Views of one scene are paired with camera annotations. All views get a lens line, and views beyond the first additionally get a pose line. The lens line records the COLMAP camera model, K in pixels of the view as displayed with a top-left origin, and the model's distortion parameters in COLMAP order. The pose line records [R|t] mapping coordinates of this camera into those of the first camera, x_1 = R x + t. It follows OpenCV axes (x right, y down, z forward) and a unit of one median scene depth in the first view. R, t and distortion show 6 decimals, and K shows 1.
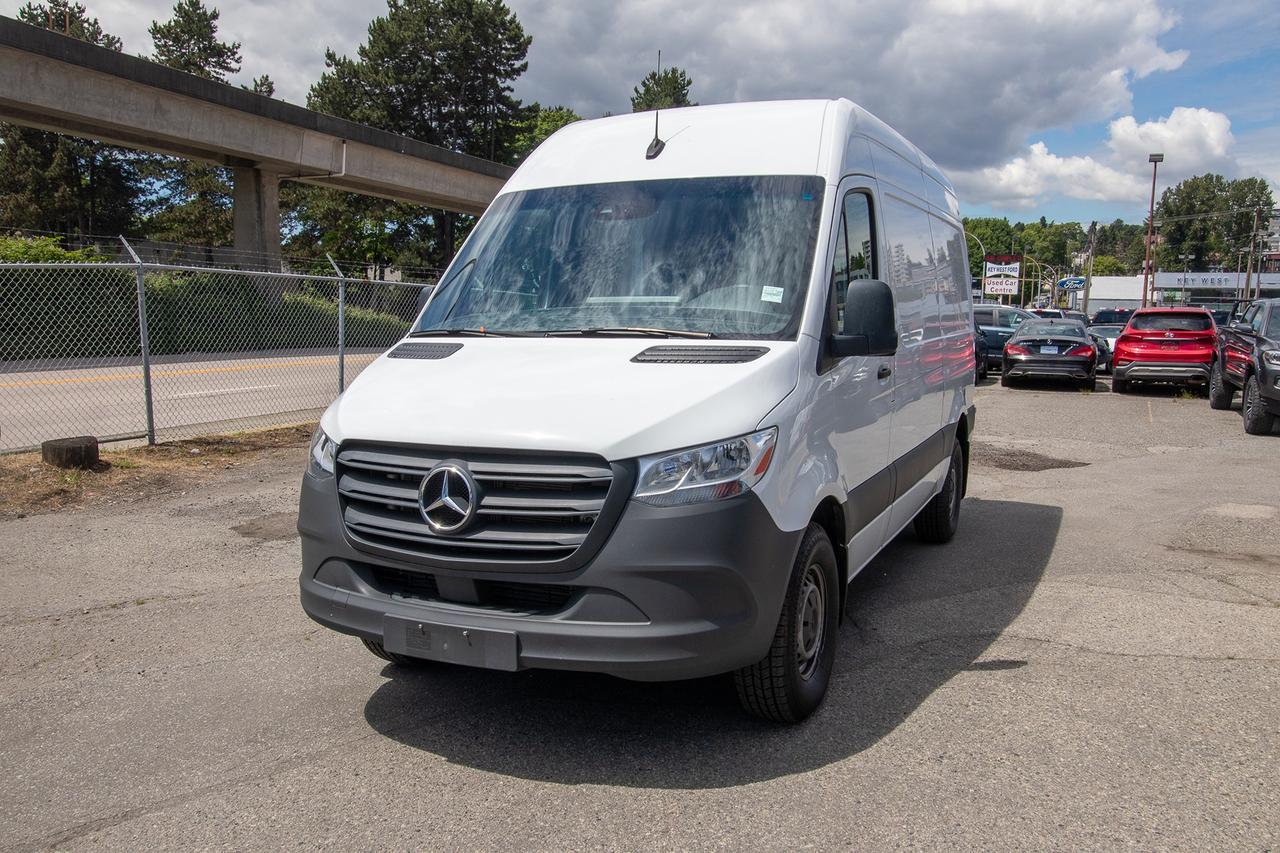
lens RADIAL K [[1040.9, 0, 640.0], [0, 1040.9, 426.5], [0, 0, 1]] dist [0.013123, -0.006317]
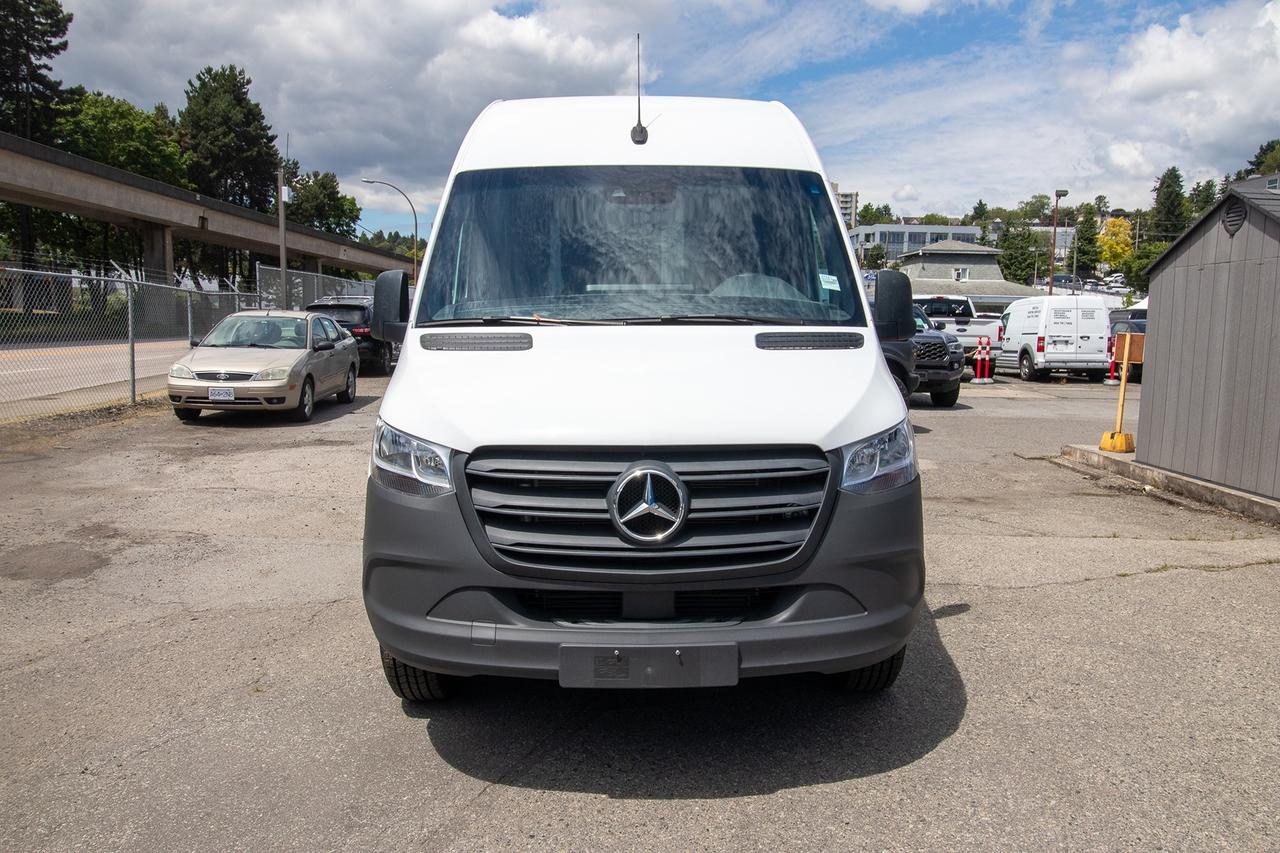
lens RADIAL K [[942.7, 0, 640.0], [0, 942.7, 426.5], [0, 0, 1]] dist [0.011794, -0.006930]
pose [[0.903346, -0.050190, 0.425966, -0.178946], [0.044492, 0.998737, 0.023322, -0.005731], [-0.426599, -0.002116, 0.904439, 0.092576]]
